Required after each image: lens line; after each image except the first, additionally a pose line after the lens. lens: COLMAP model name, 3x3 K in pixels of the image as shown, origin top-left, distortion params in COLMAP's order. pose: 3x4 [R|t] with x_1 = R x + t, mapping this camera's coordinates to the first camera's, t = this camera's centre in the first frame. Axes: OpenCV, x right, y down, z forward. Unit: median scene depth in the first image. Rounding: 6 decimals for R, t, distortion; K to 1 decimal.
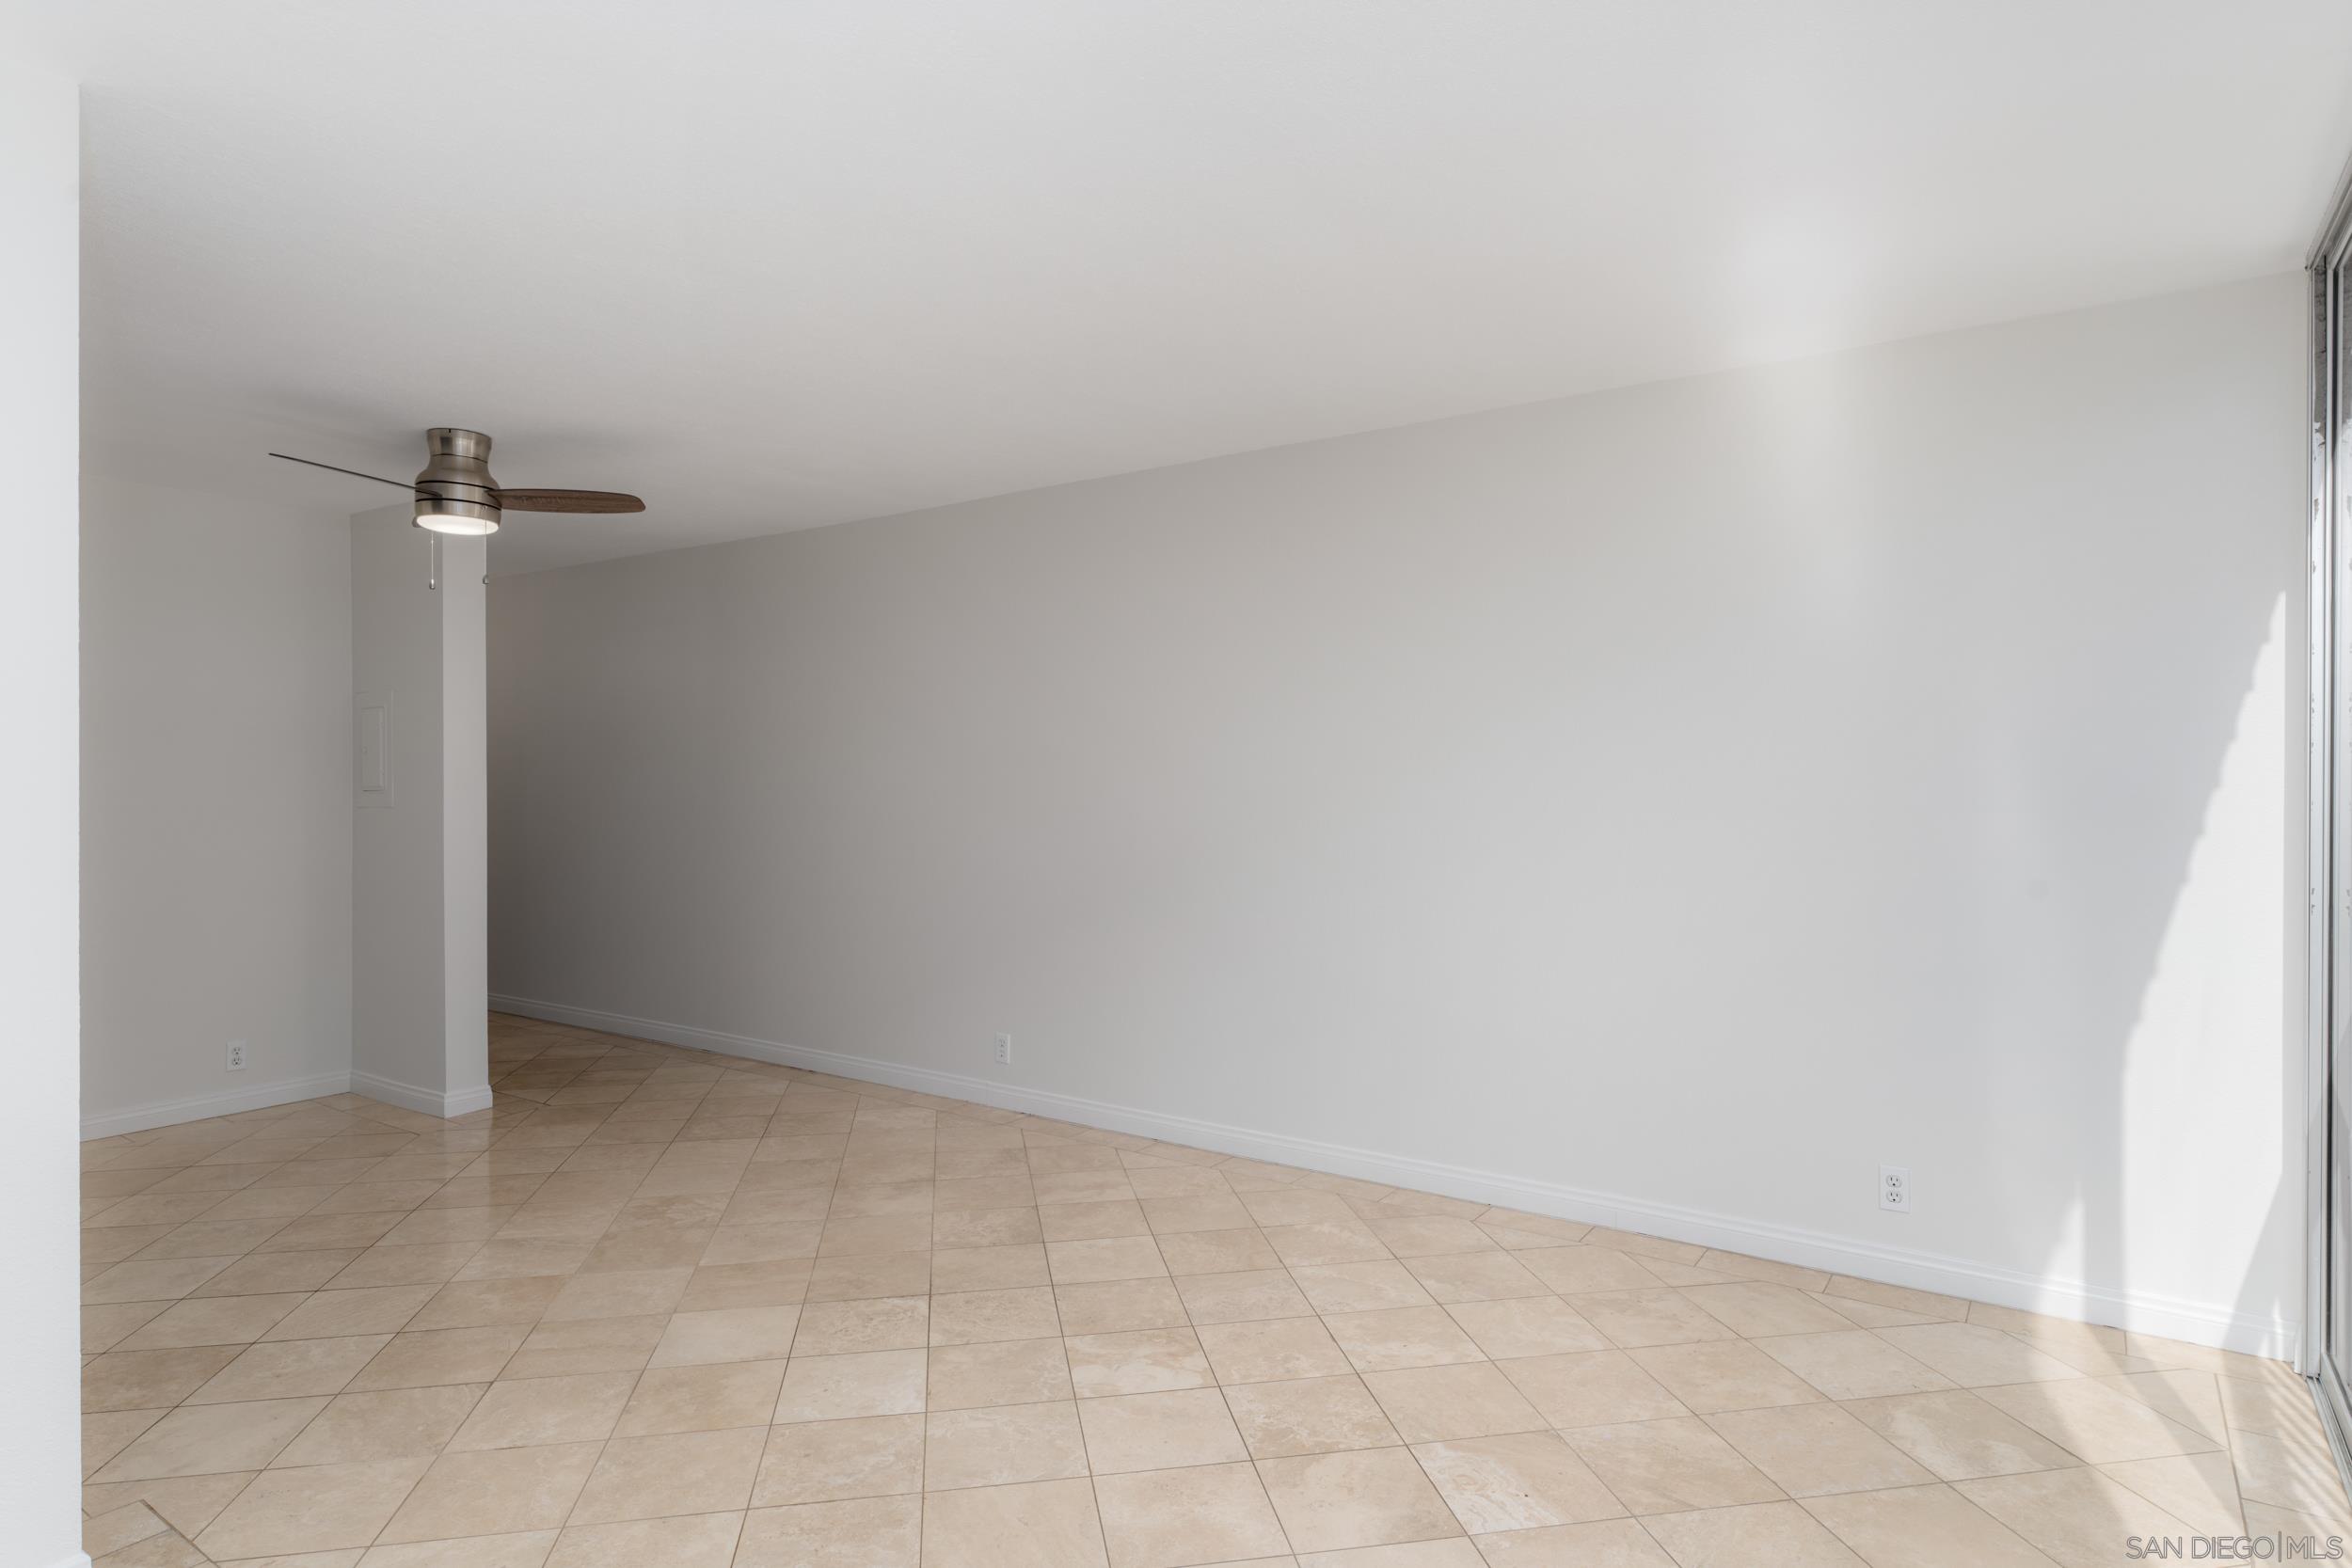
lens RADIAL K [[1310.2, 0, 1190.3], [0, 1310.2, 761.6], [0, 0, 1]] dist [0.001281, 0.003491]
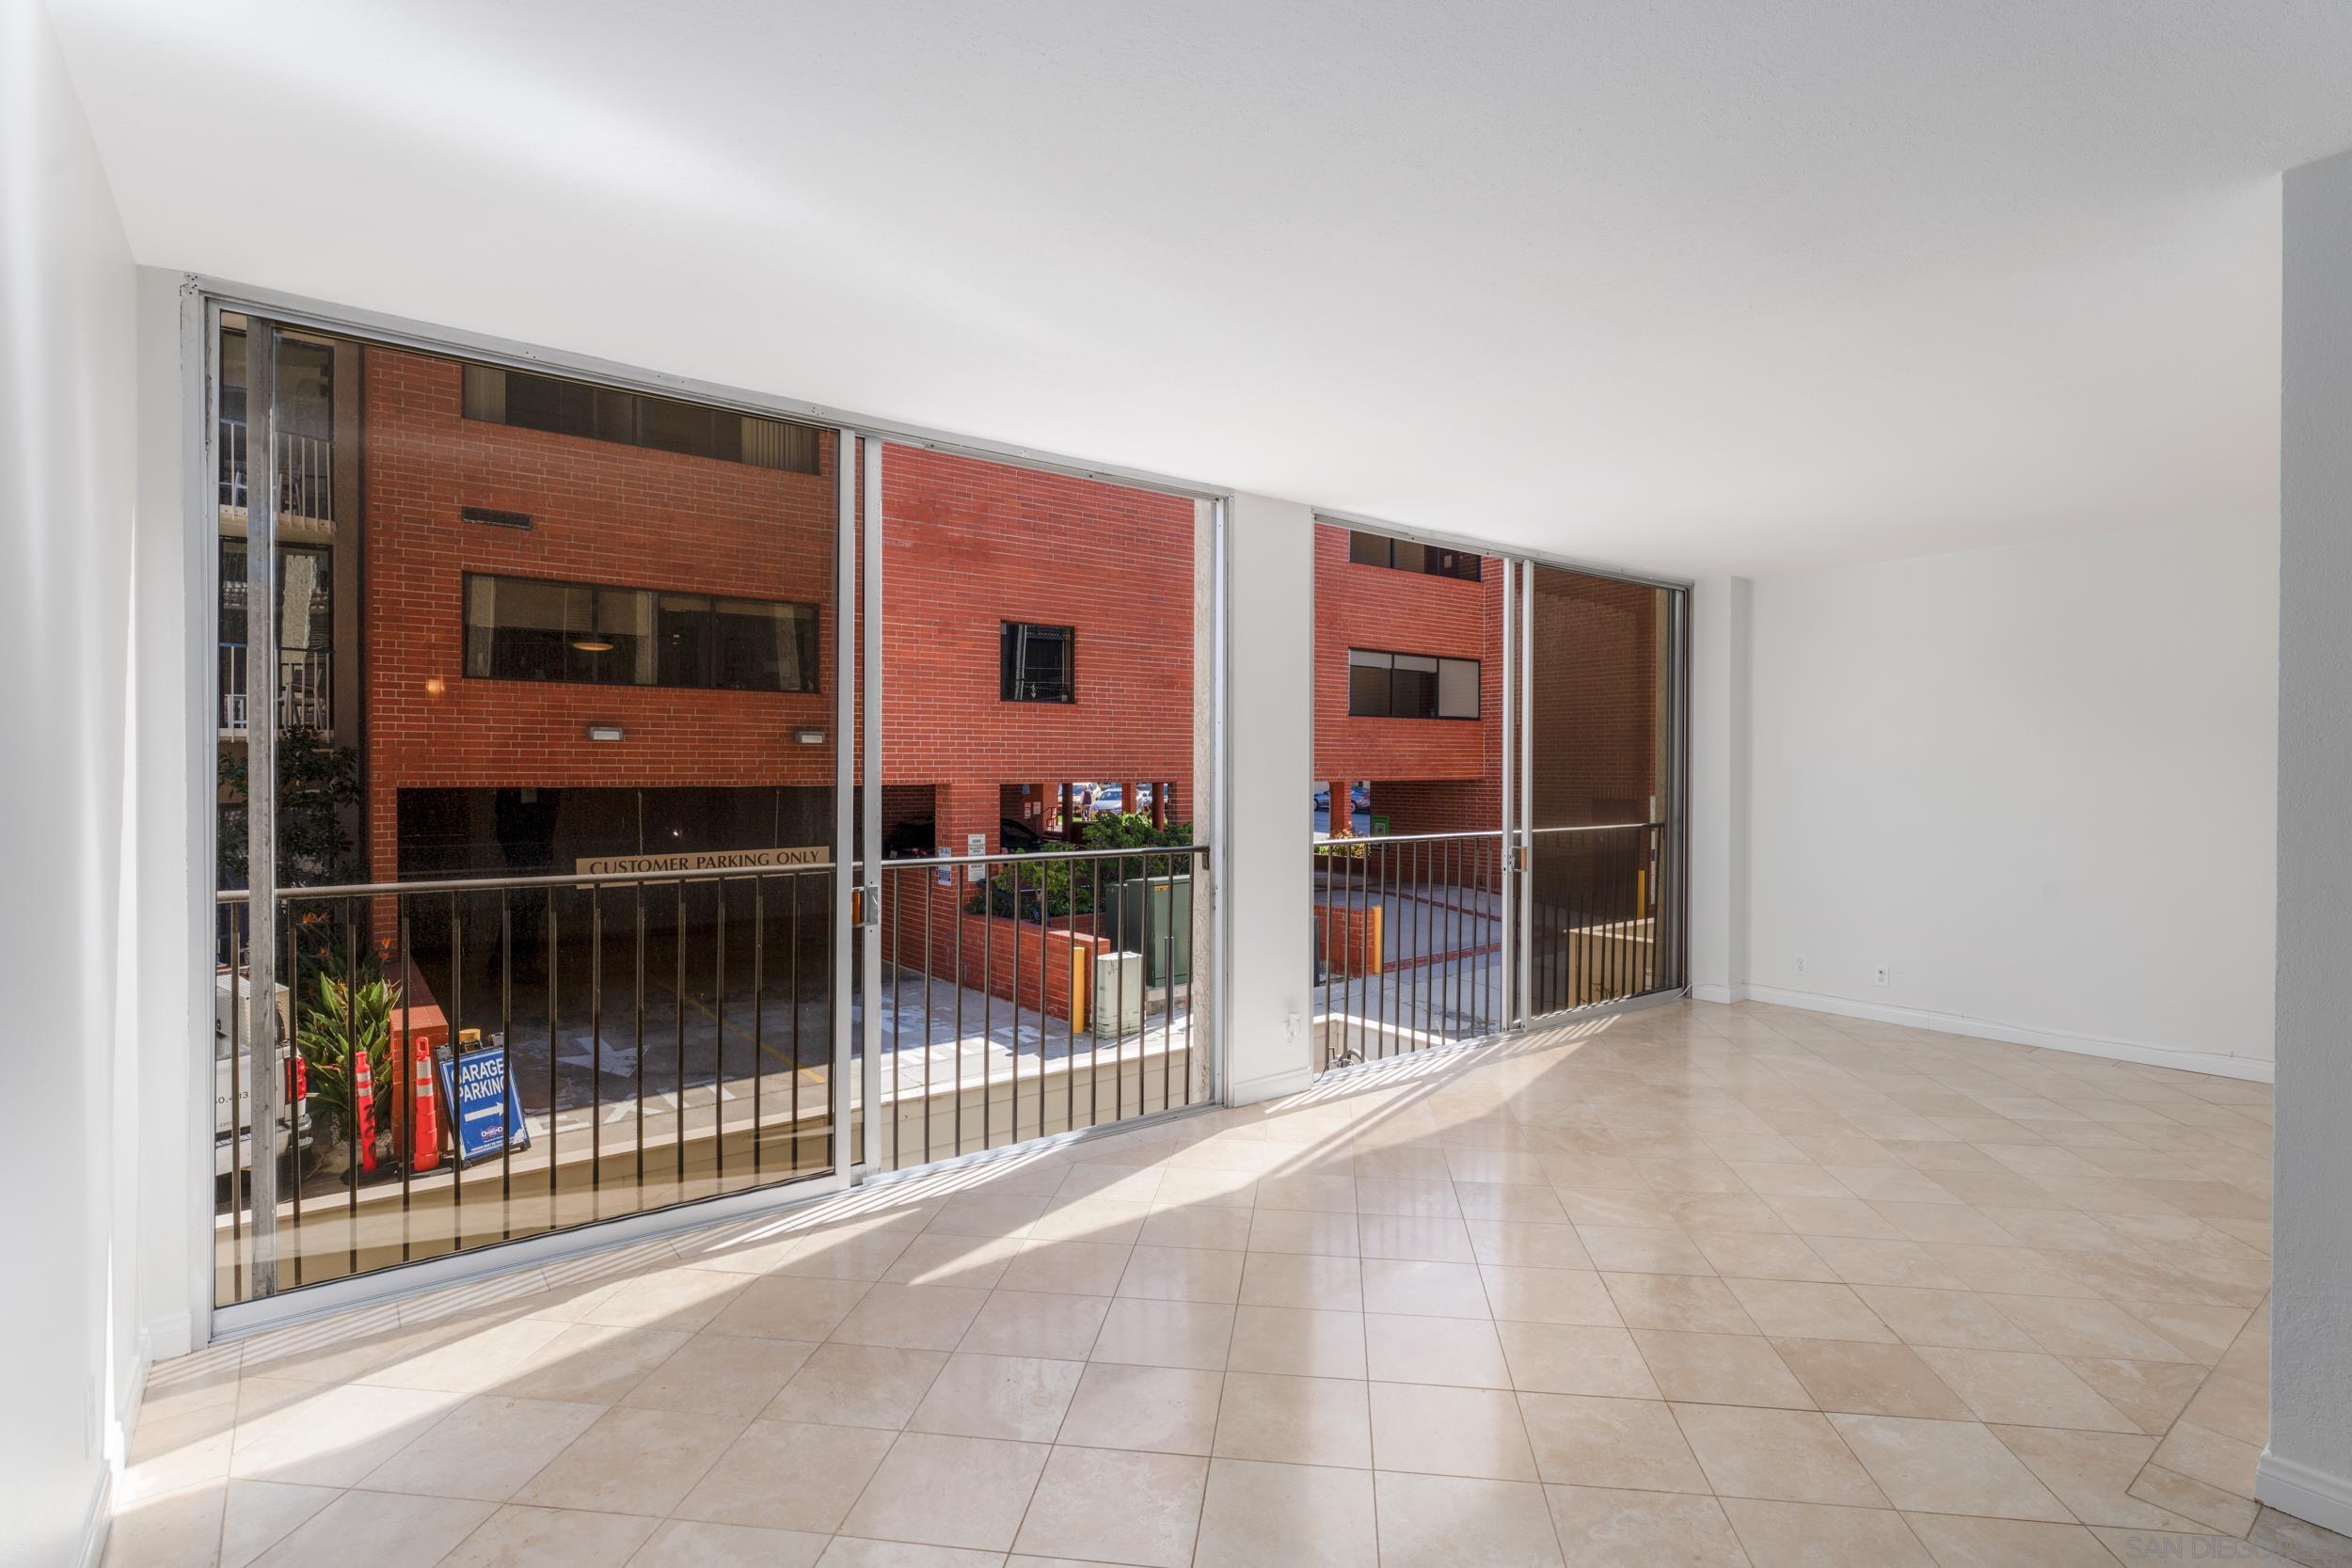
lens RADIAL K [[1126.9, 0, 1193.4], [0, 1126.9, 776.8], [0, 0, 1]] dist [0.000396, 0.000432]
pose [[-0.953887, -0.001315, 0.300164, -0.135772], [-0.001957, 0.999996, -0.001839, 0.009010], [-0.300161, -0.002341, -0.953886, 1.254574]]
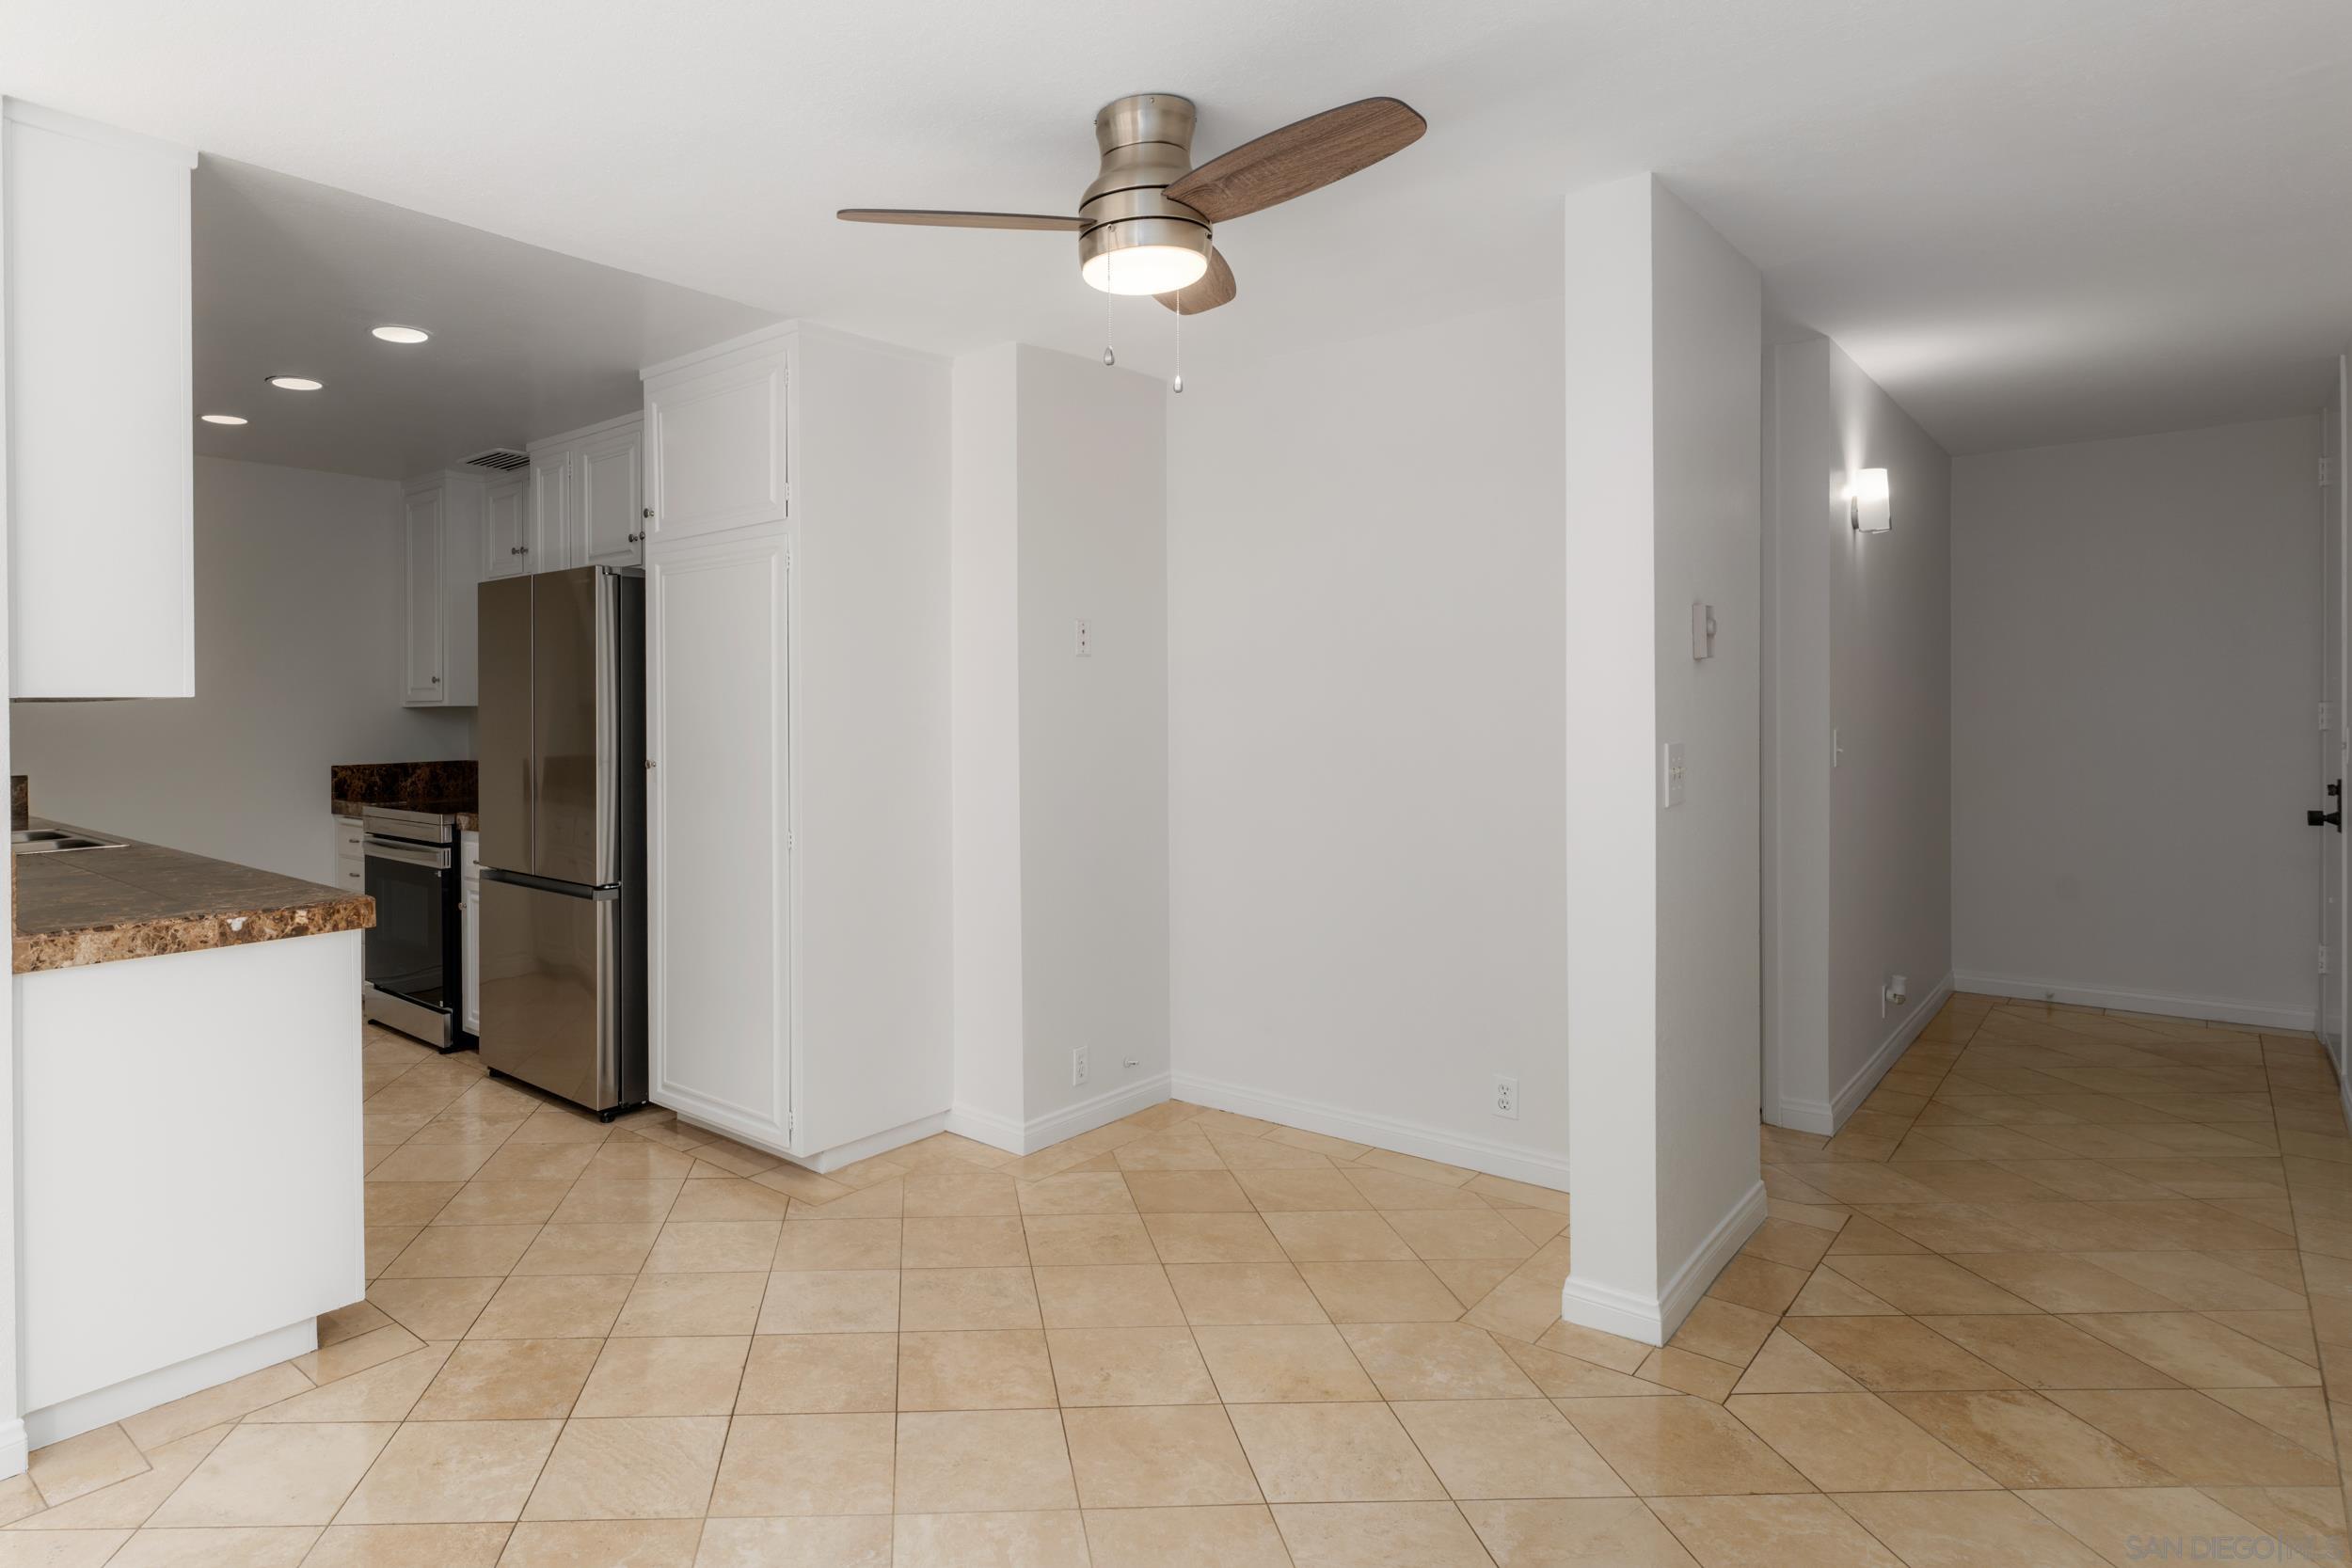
lens RADIAL K [[1307.2, 0, 929.2], [0, 1307.2, 711.2], [0, 0, 1]] dist [-0.001519, -0.000640]
pose [[-0.177569, 0.009285, -0.984065, 0.024409], [0.021075, 0.999762, 0.005630, 0.008983], [0.983883, -0.019739, -0.177722, 1.131644]]
